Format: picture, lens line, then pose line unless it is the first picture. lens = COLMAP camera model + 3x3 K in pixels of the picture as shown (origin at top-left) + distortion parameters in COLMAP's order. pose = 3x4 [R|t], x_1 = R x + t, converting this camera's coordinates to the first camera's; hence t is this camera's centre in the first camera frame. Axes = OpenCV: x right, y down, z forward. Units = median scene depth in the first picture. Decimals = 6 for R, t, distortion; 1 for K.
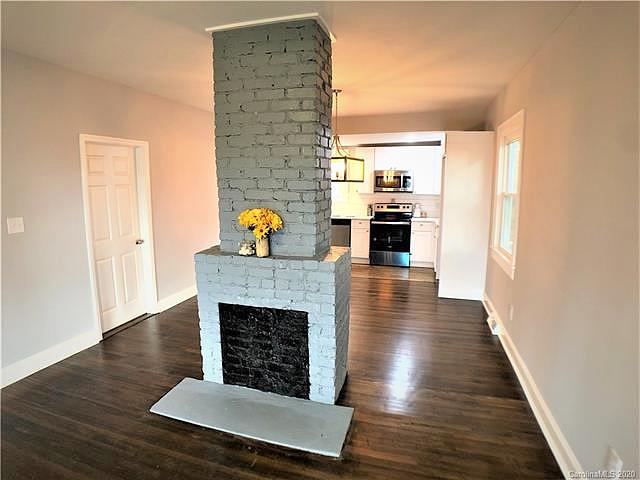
lens RADIAL K [[369.7, 0, 317.9], [0, 369.7, 229.4], [0, 0, 1]] dist [-0.101001, 0.024664]
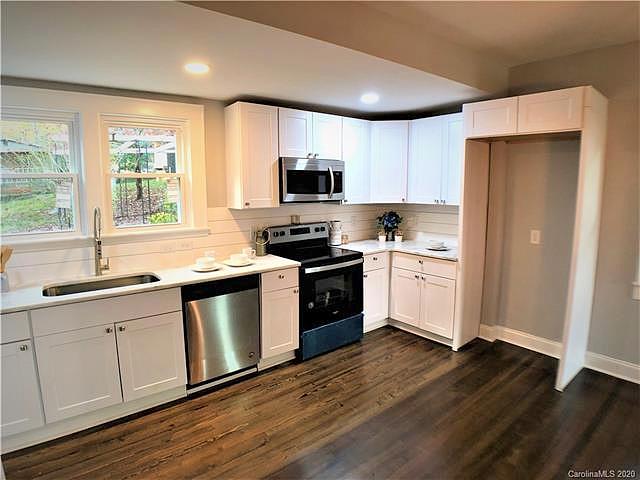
lens RADIAL K [[369.7, 0, 317.9], [0, 369.7, 229.4], [0, 0, 1]] dist [-0.101001, 0.024664]
pose [[0.579594, -0.097773, 0.809019, -0.201966], [0.113872, 0.992753, 0.038398, -0.082705], [-0.806910, 0.069870, 0.586527, 0.696762]]
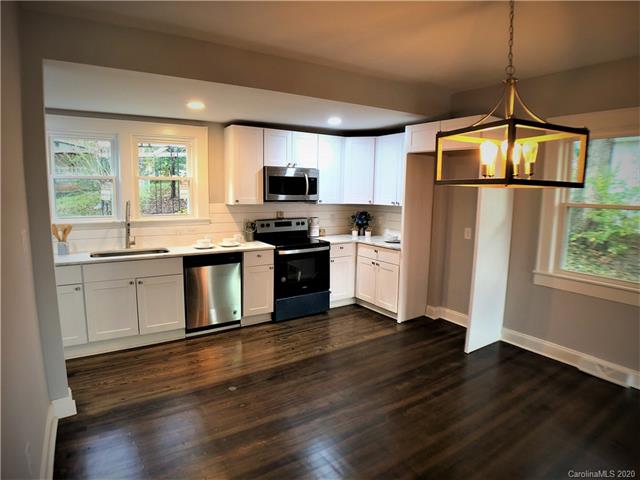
lens RADIAL K [[369.7, 0, 317.9], [0, 369.7, 229.4], [0, 0, 1]] dist [-0.101001, 0.024664]
pose [[0.651285, -0.071568, 0.755450, -0.255176], [0.086597, 0.996049, 0.019705, -0.060974], [-0.753876, 0.052586, 0.654909, 0.541945]]
